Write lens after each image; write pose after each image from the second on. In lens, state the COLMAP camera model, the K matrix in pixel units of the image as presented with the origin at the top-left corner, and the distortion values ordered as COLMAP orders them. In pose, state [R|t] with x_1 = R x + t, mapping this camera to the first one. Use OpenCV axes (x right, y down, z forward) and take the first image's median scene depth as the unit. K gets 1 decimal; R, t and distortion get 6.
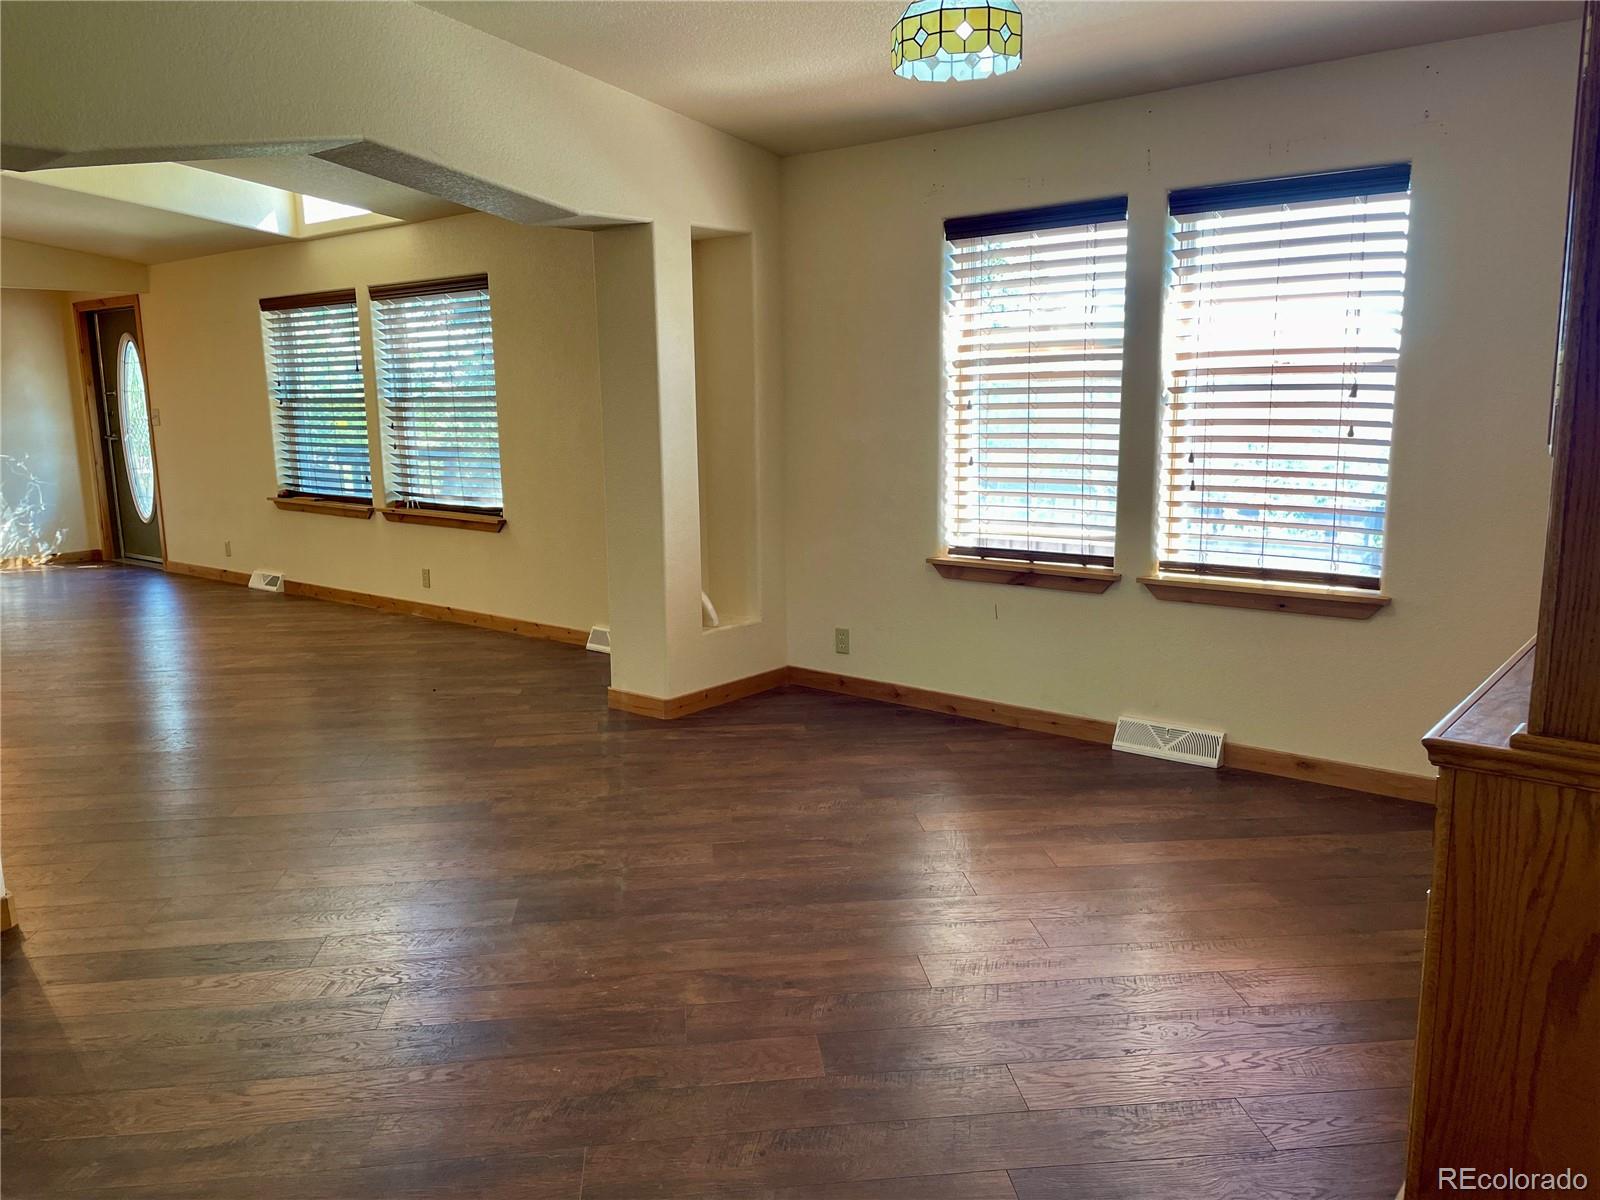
lens RADIAL K [[1255.6, 0, 800.0], [0, 1255.6, 600.0], [0, 0, 1]] dist [0.003794, 0.000858]
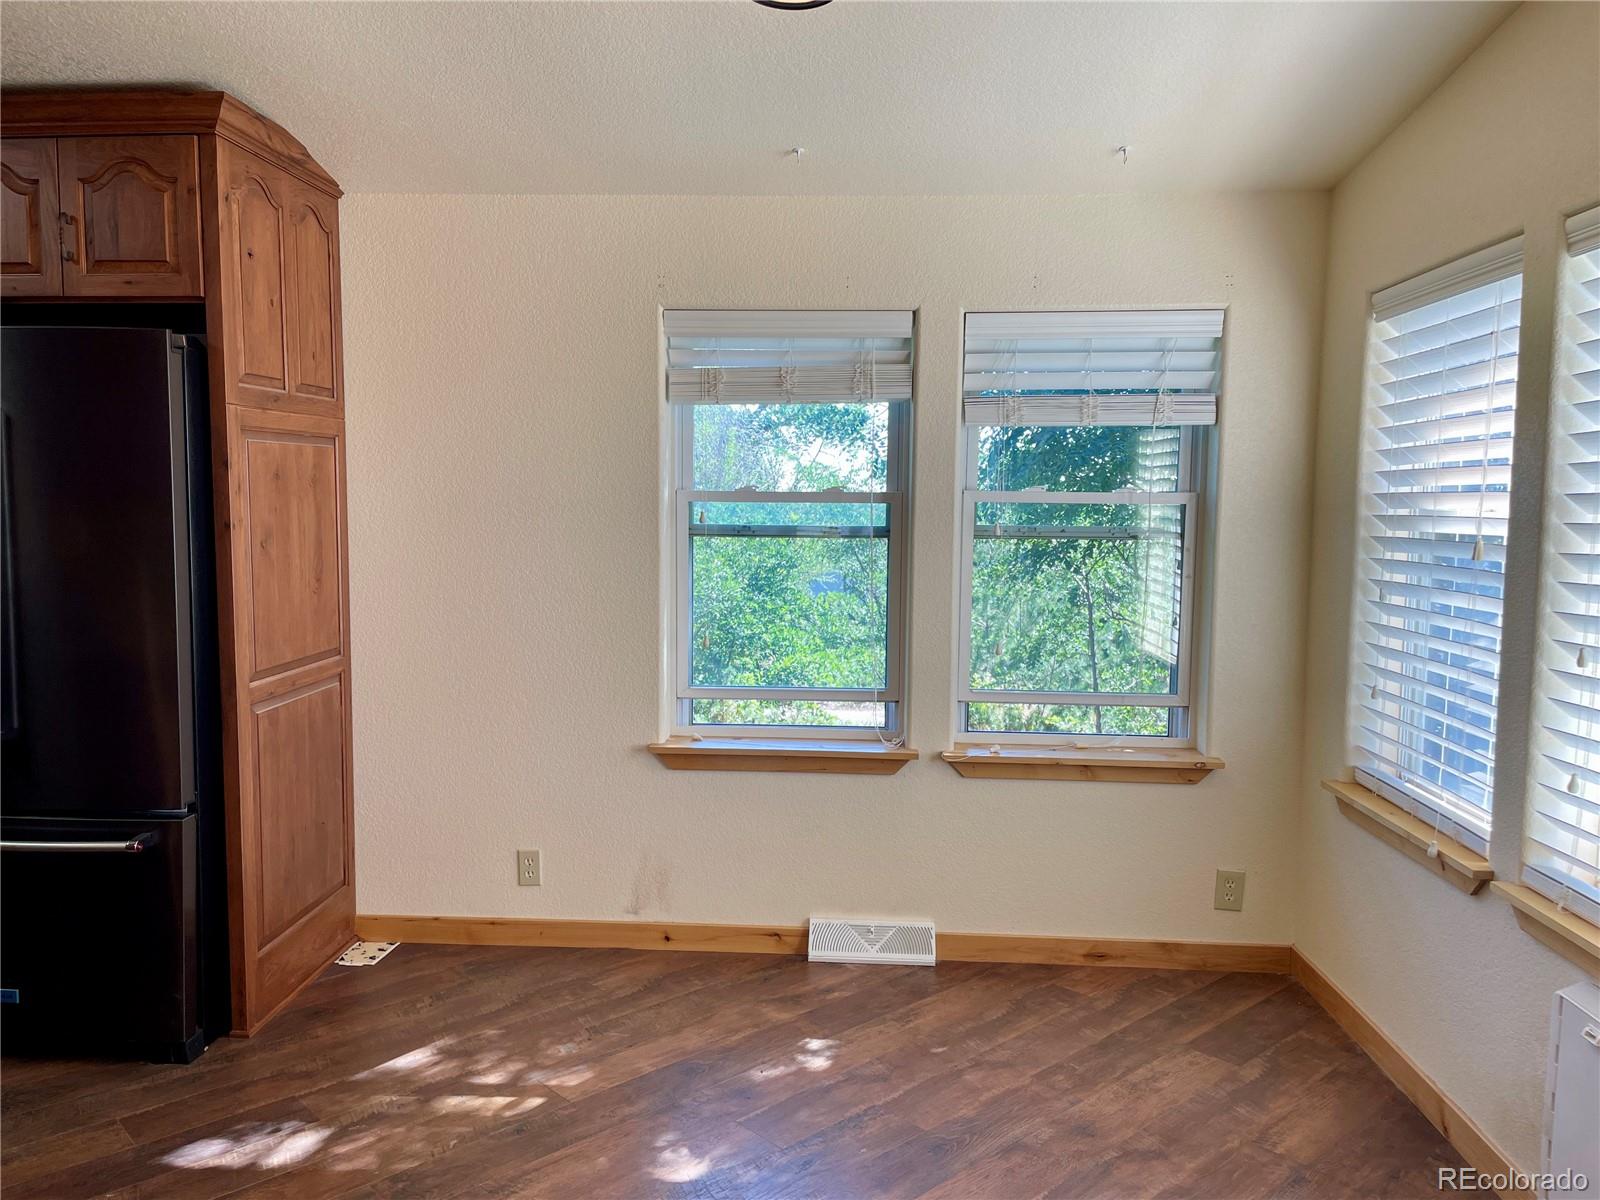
lens RADIAL K [[1255.6, 0, 800.0], [0, 1255.6, 600.0], [0, 0, 1]] dist [0.003794, 0.000858]
pose [[0.827336, -0.004161, 0.561692, -0.234714], [0.082956, 0.989913, -0.114854, -0.024464], [-0.555548, 0.141619, 0.819335, 0.301983]]
